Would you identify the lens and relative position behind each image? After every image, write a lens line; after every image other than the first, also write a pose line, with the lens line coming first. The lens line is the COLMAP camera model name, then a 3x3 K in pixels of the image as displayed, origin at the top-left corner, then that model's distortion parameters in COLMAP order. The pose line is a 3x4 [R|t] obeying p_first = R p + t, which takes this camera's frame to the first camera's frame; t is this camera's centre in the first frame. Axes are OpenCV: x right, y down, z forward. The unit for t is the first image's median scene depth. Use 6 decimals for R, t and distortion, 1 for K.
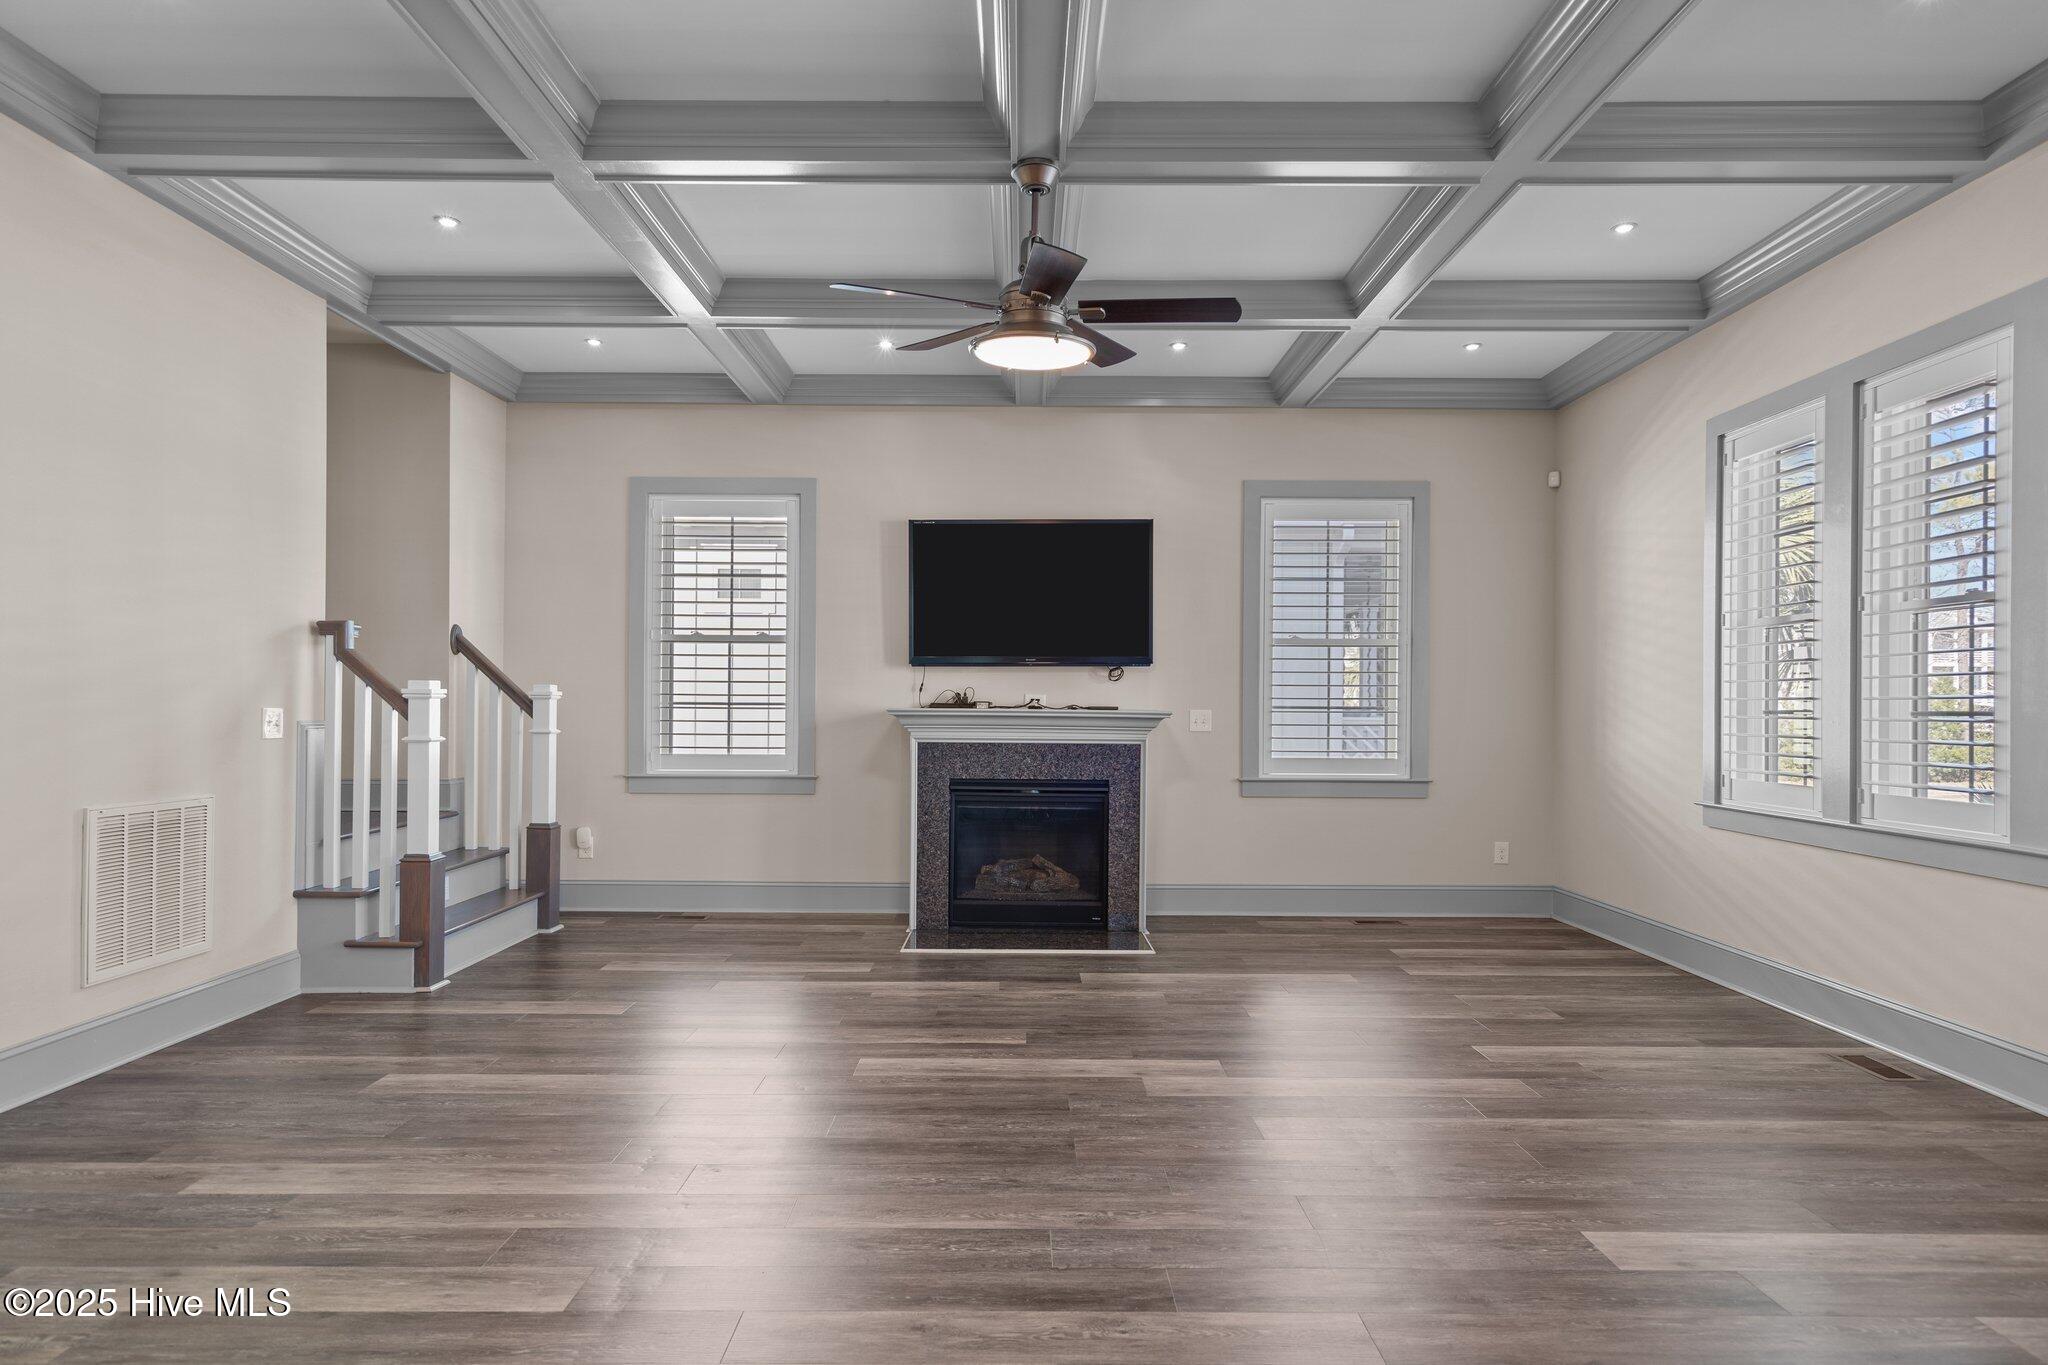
lens RADIAL K [[1150.1, 0, 1031.6], [0, 1150.1, 701.2], [0, 0, 1]] dist [0.008847, -0.000558]
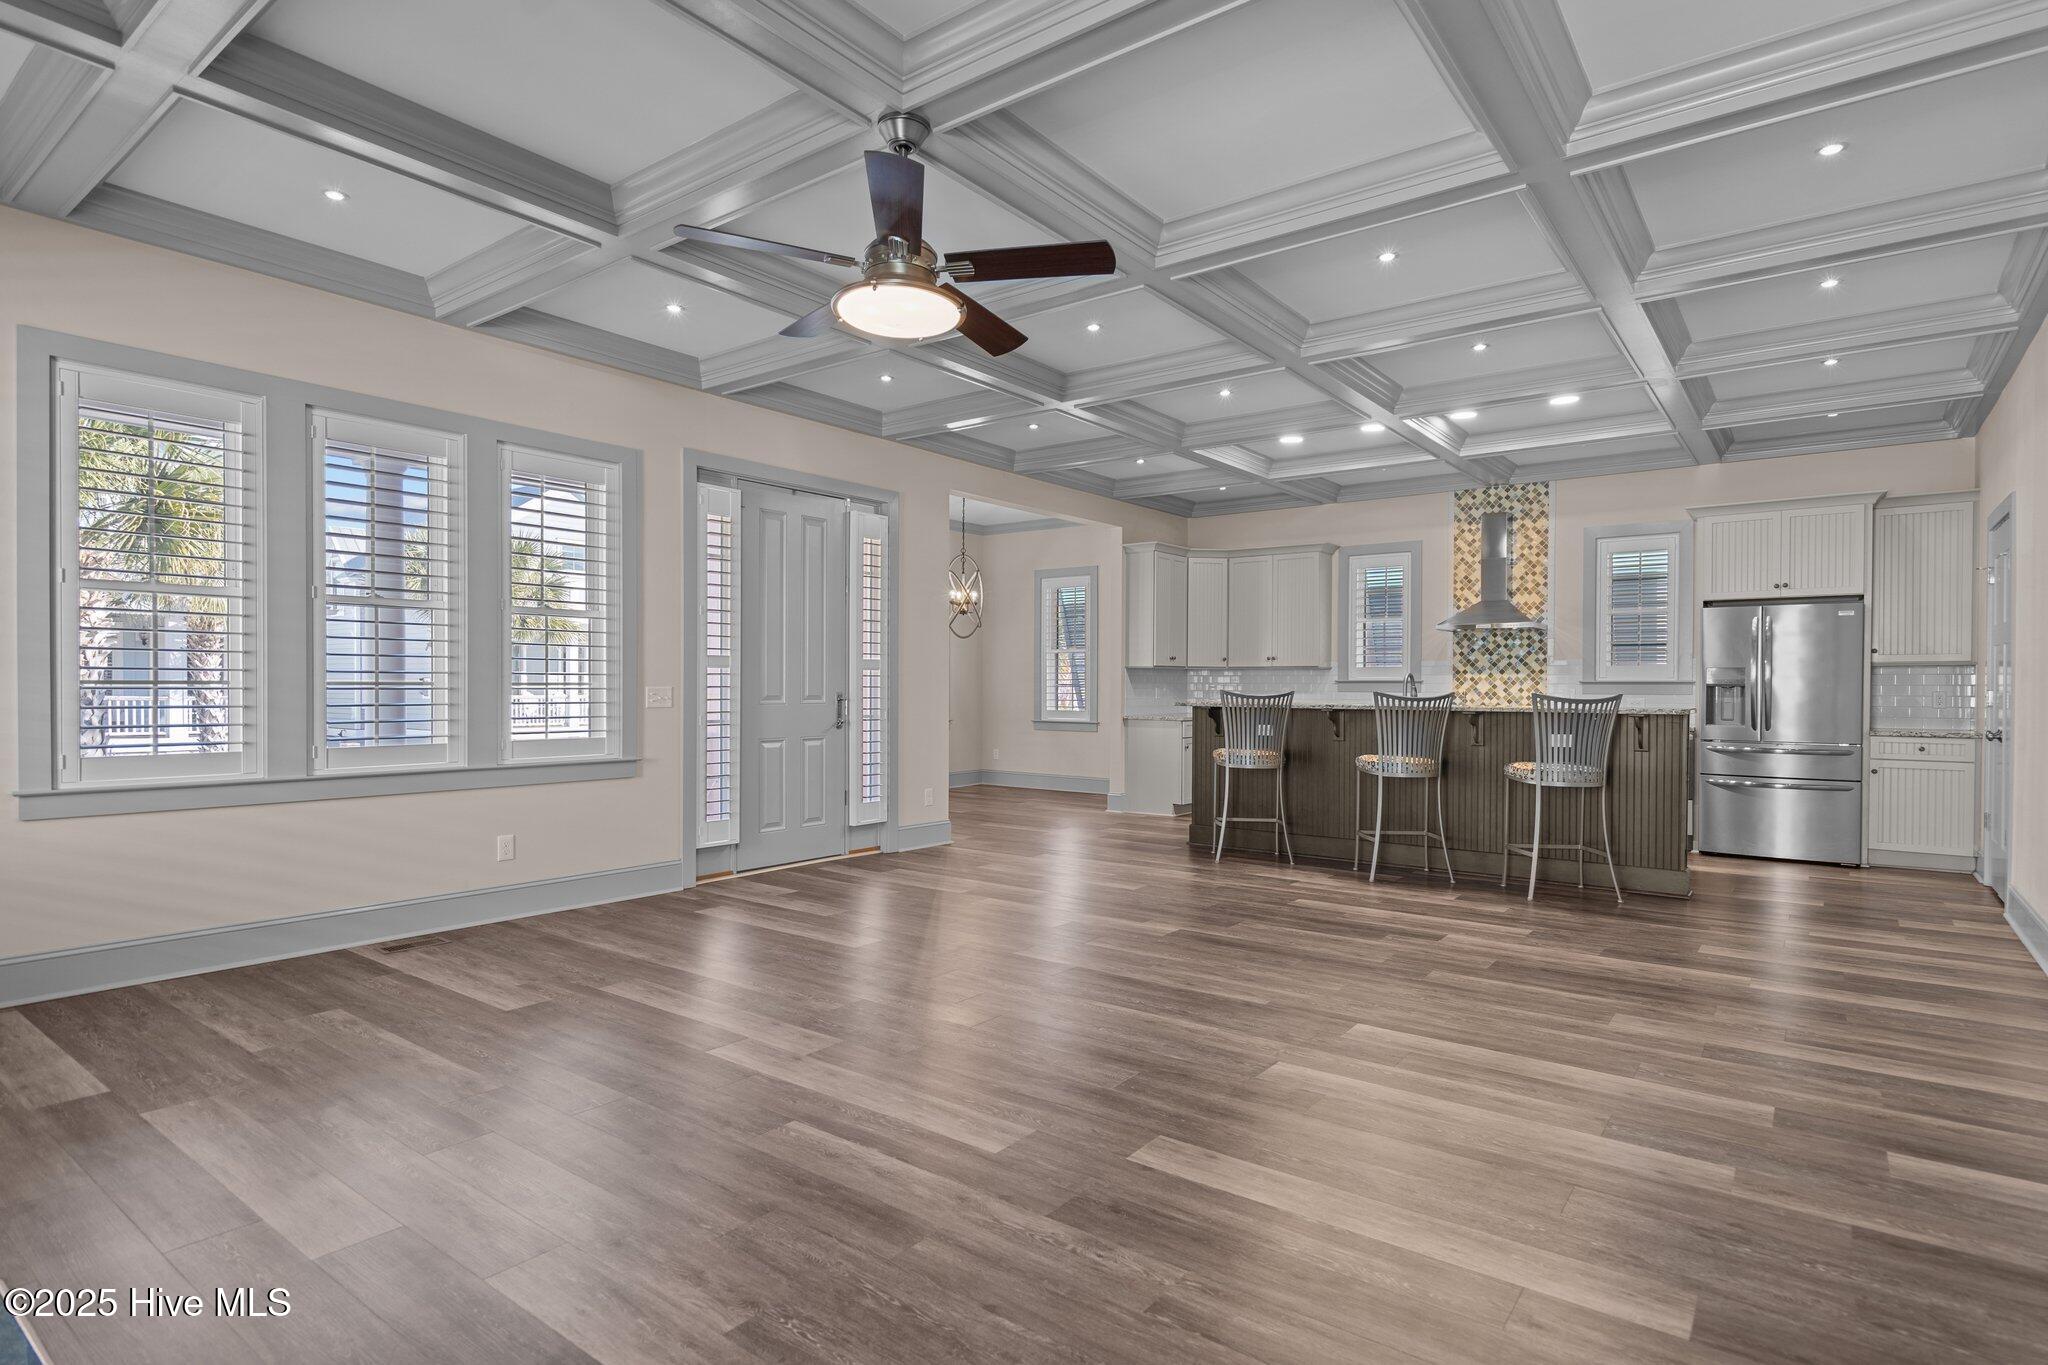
lens RADIAL K [[1049.2, 0, 1017.4], [0, 1049.2, 692.4], [0, 0, 1]] dist [0.000285, 0.000015]
pose [[-0.787220, -0.014121, 0.616510, -0.386050], [-0.012550, 0.999898, 0.006878, 0.001788], [-0.616544, -0.002323, -0.787317, 1.020564]]
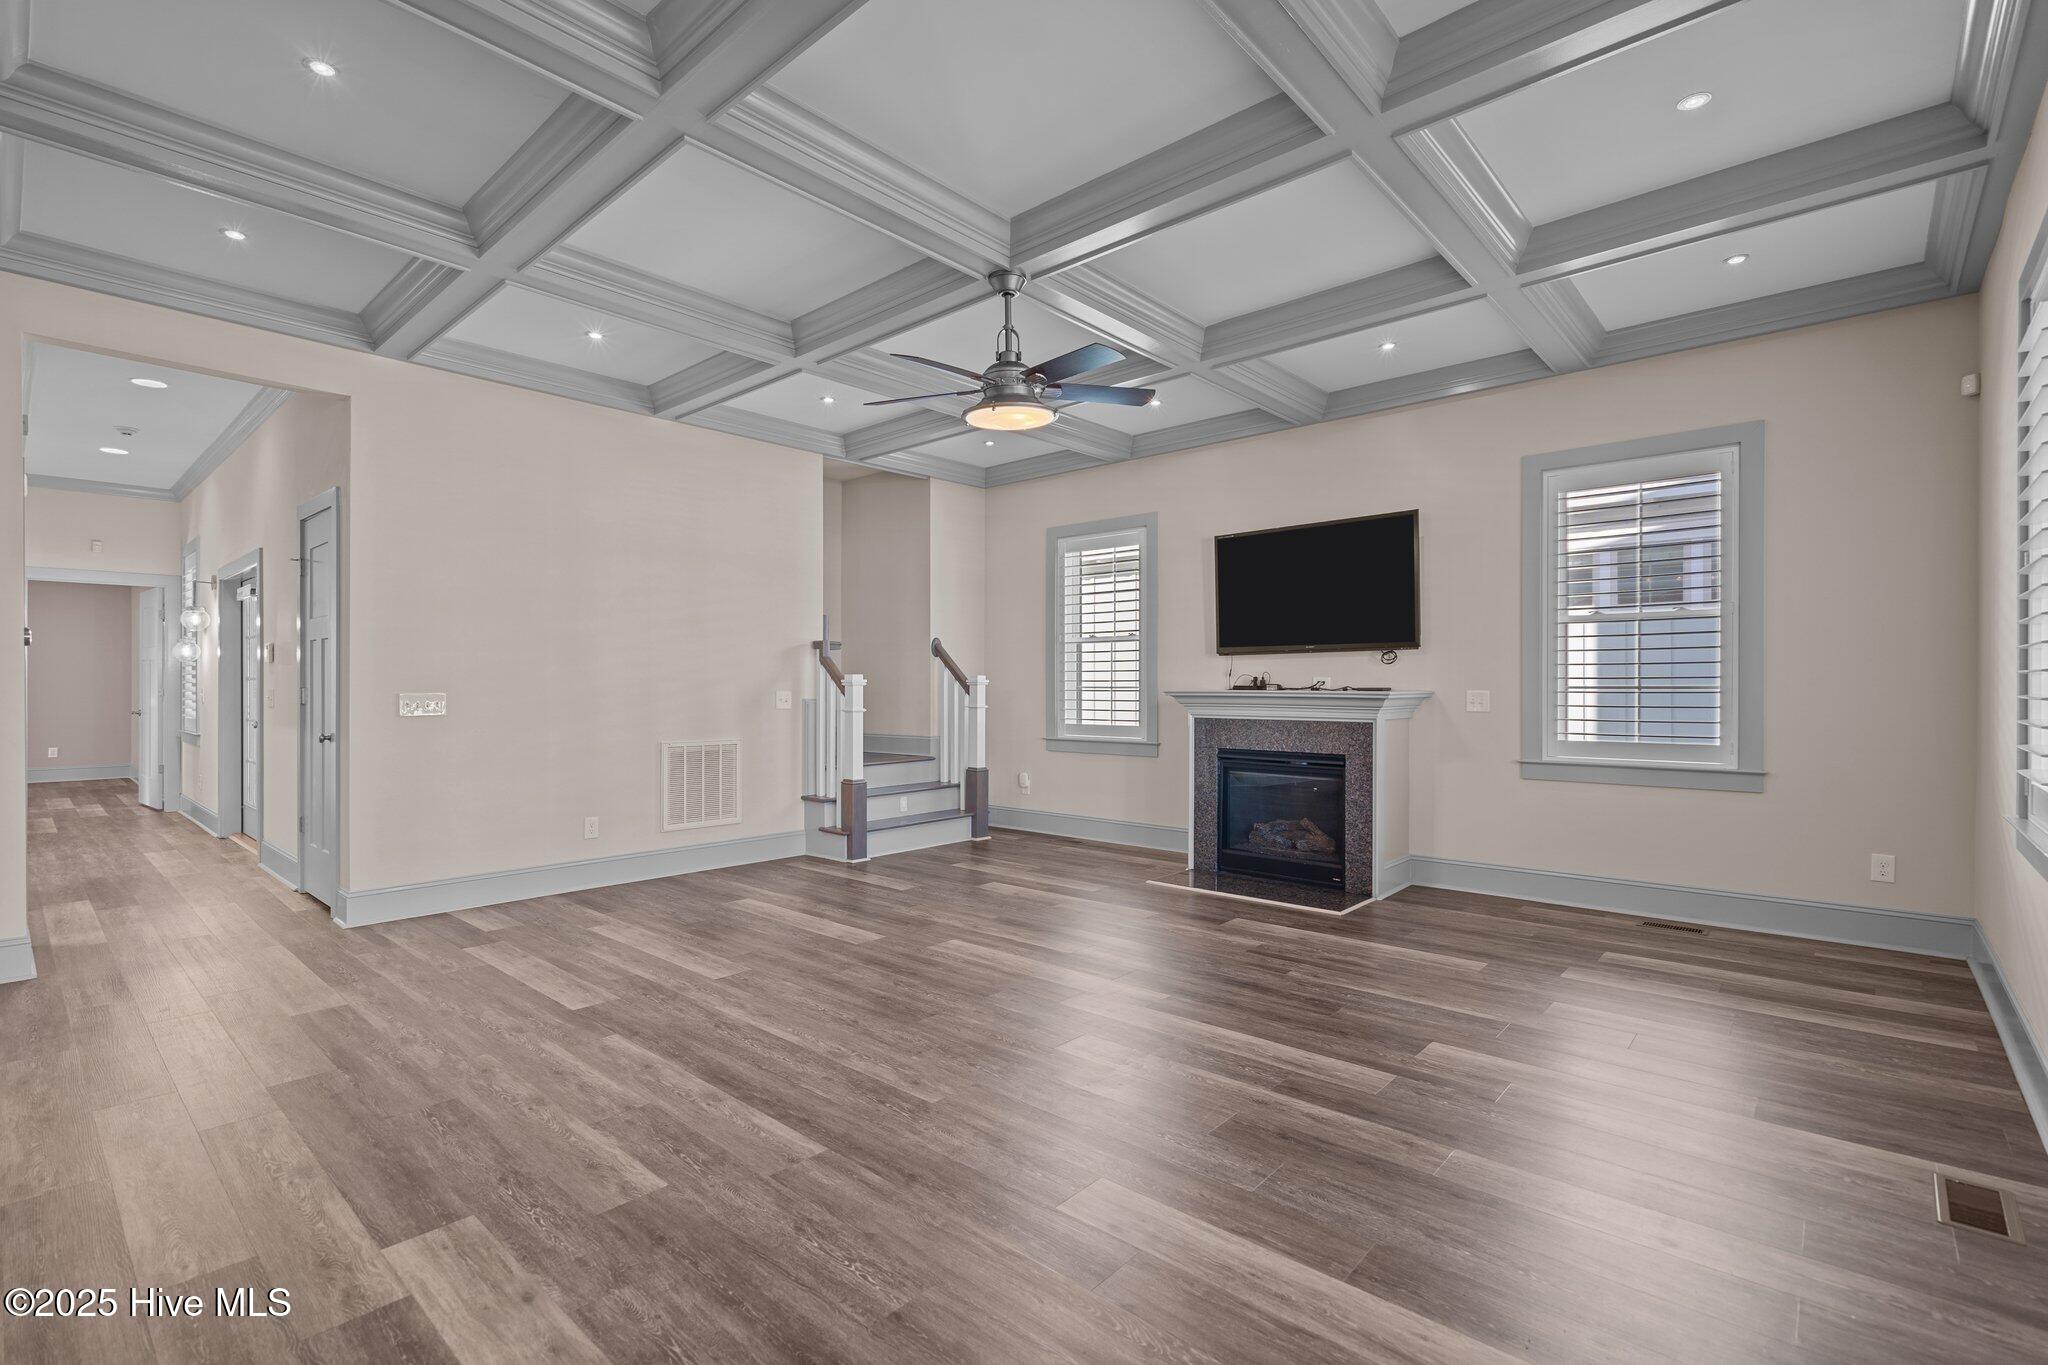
lens RADIAL K [[934.8, 0, 1028.1], [0, 934.8, 685.2], [0, 0, 1]] dist [-0.002450, 0.001816]
pose [[0.742875, -0.007789, -0.669385, 0.456981], [0.008084, 0.999964, -0.002664, 0.002262], [0.669382, -0.003433, 0.742911, 0.141316]]
